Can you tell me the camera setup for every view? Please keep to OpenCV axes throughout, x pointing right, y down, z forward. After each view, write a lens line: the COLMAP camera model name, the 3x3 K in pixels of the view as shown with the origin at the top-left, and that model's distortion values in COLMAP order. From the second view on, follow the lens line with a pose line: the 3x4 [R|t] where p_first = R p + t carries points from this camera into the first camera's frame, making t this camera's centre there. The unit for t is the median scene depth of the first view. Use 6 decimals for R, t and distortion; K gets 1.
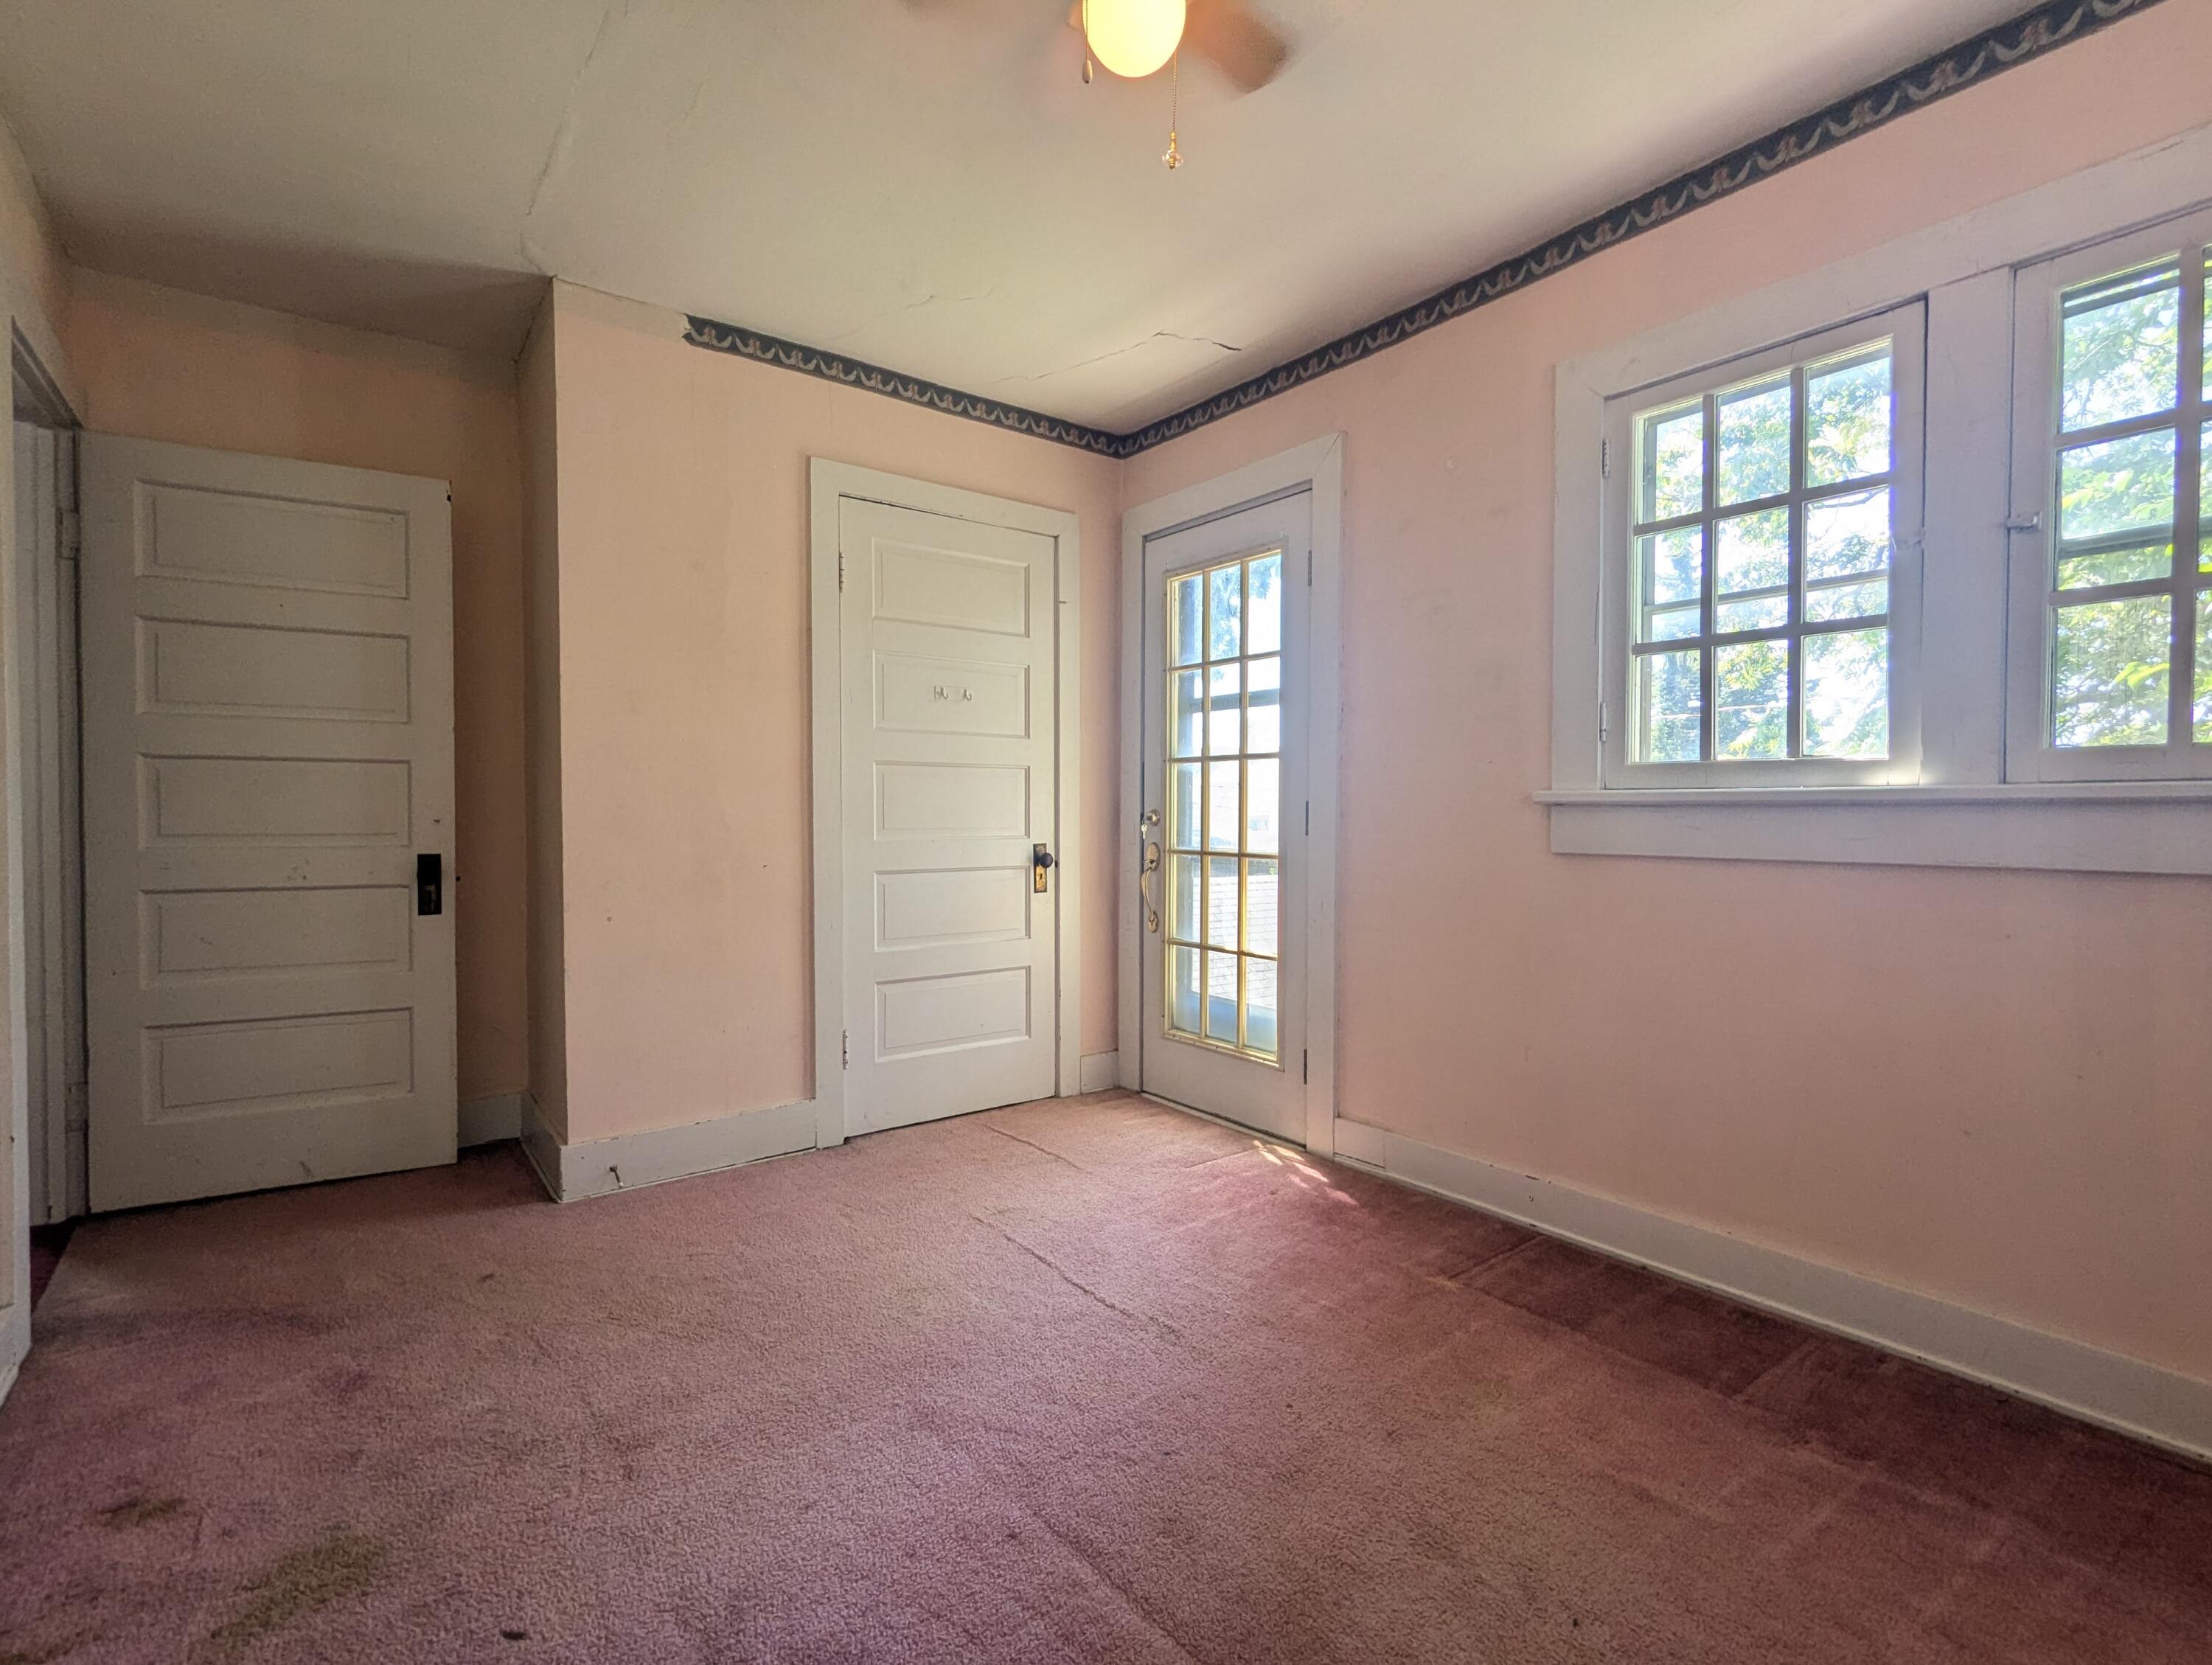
lens RADIAL K [[1054.8, 0, 1106.0], [0, 1054.8, 832.5], [0, 0, 1]] dist [0.021353, 0.000451]
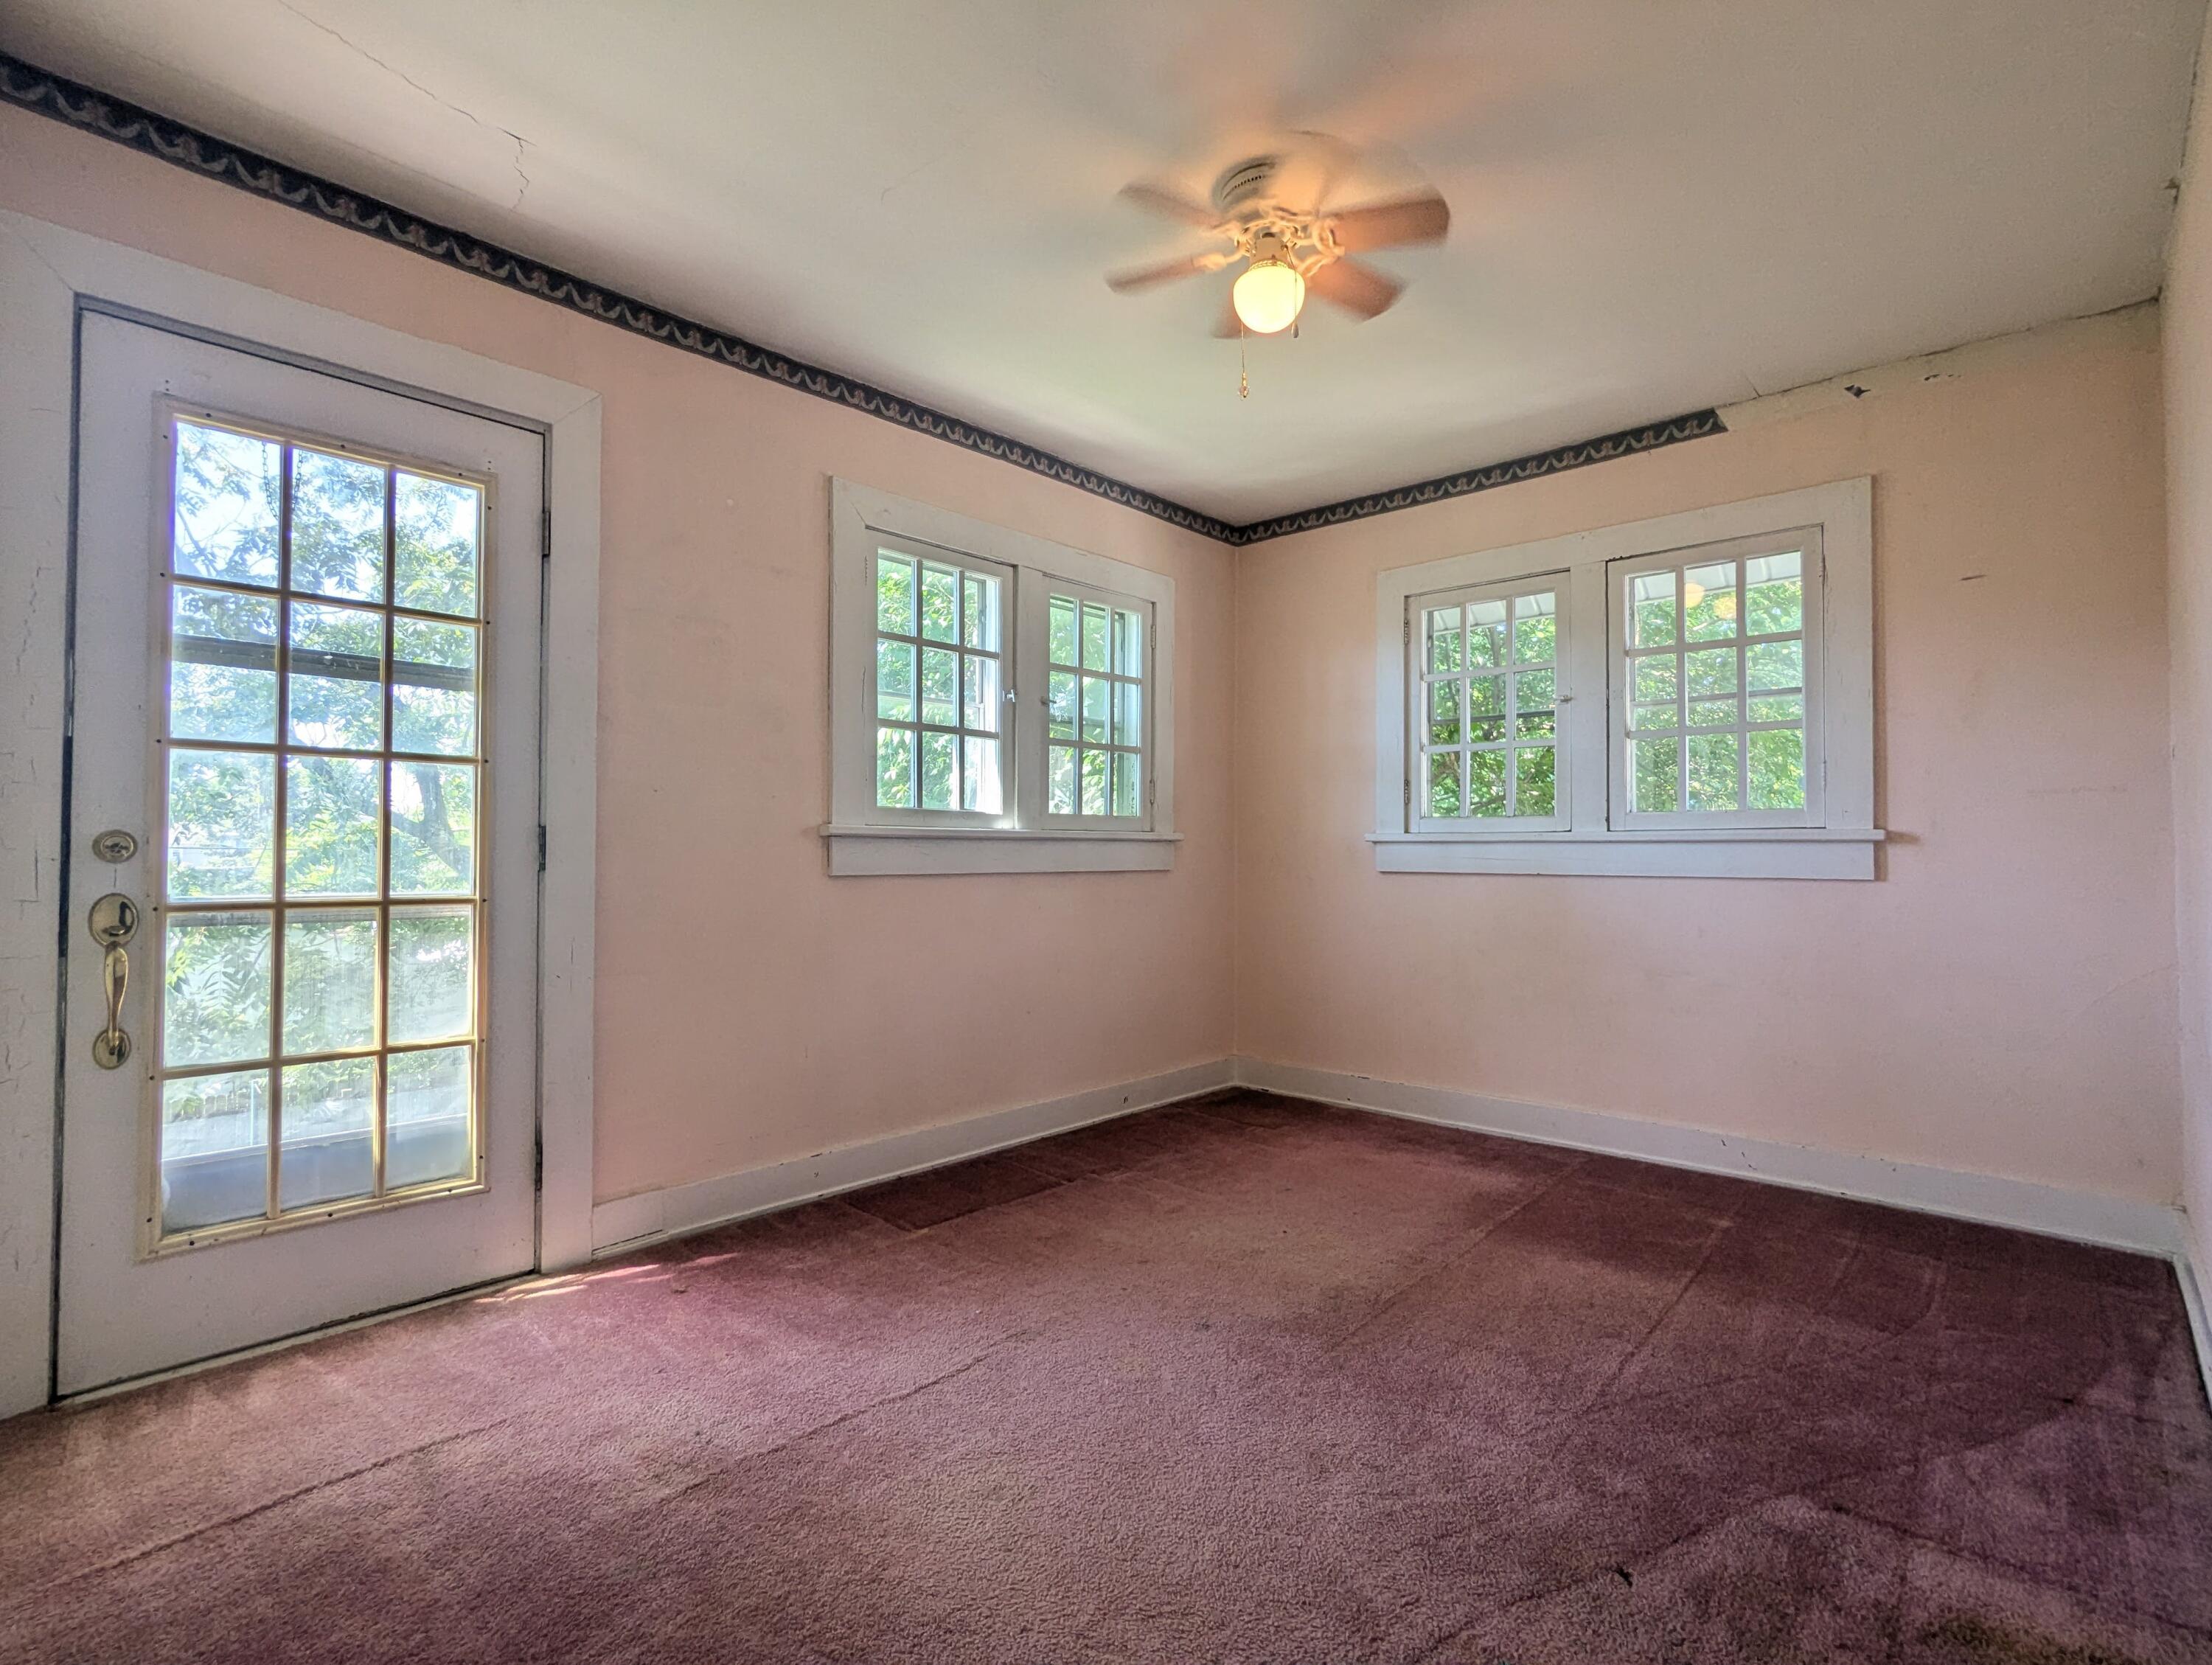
lens RADIAL K [[1054.8, 0, 1106.0], [0, 1054.8, 832.5], [0, 0, 1]] dist [0.021353, 0.000451]
pose [[-0.158978, 0.012017, 0.987209, -0.711888], [0.013851, 0.999855, -0.009941, -0.012512], [-0.987185, 0.012093, -0.159122, 0.767324]]
